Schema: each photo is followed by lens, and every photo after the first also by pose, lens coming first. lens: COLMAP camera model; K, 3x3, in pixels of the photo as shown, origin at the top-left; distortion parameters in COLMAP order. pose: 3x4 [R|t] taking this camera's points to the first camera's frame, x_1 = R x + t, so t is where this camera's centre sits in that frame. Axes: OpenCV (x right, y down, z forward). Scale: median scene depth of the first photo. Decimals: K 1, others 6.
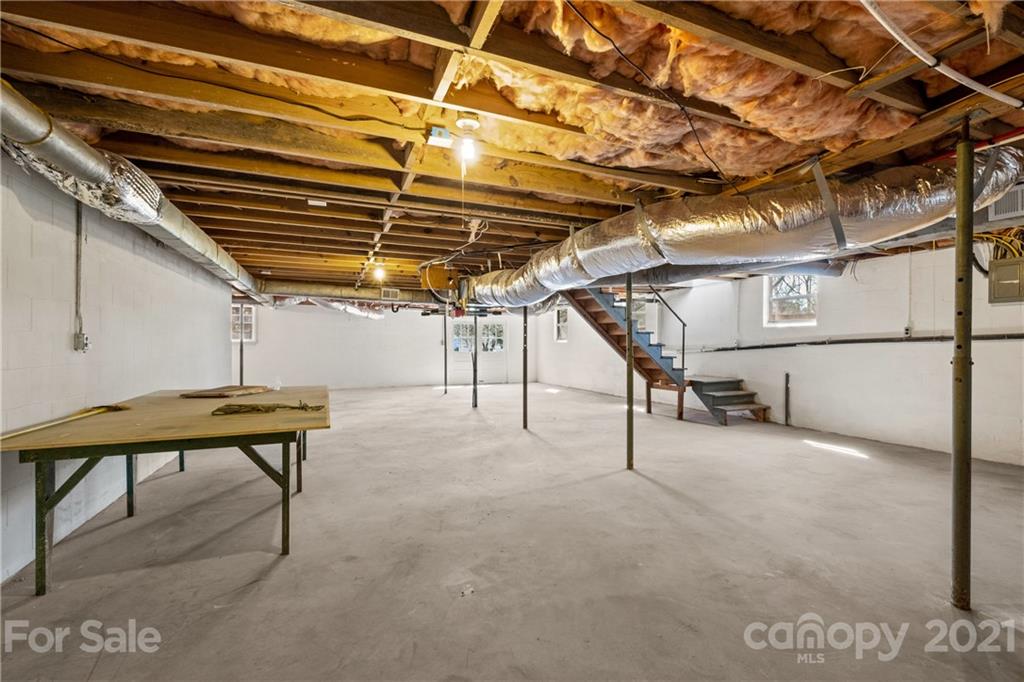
lens RADIAL K [[445.2, 0, 516.6], [0, 445.2, 341.3], [0, 0, 1]] dist [-0.001510, -0.000857]
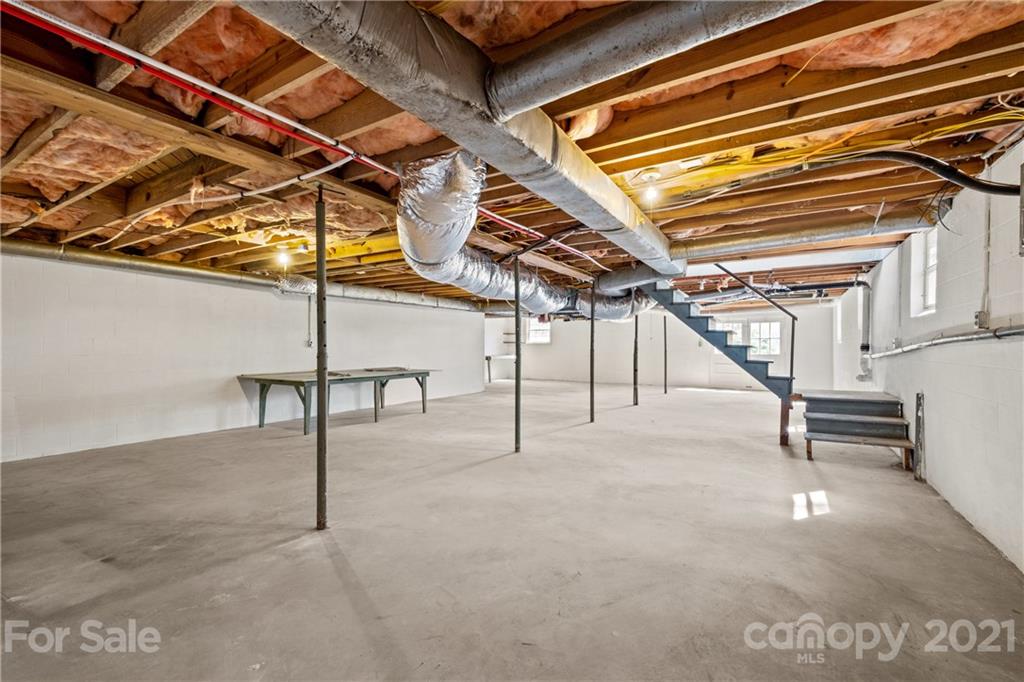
lens RADIAL K [[445.2, 0, 516.6], [0, 445.2, 341.3], [0, 0, 1]] dist [-0.001510, -0.000857]
pose [[0.582088, -0.008961, -0.813076, 1.429447], [0.003134, 0.999957, -0.008777, 0.011832], [0.813119, 0.002561, 0.582091, 0.385461]]
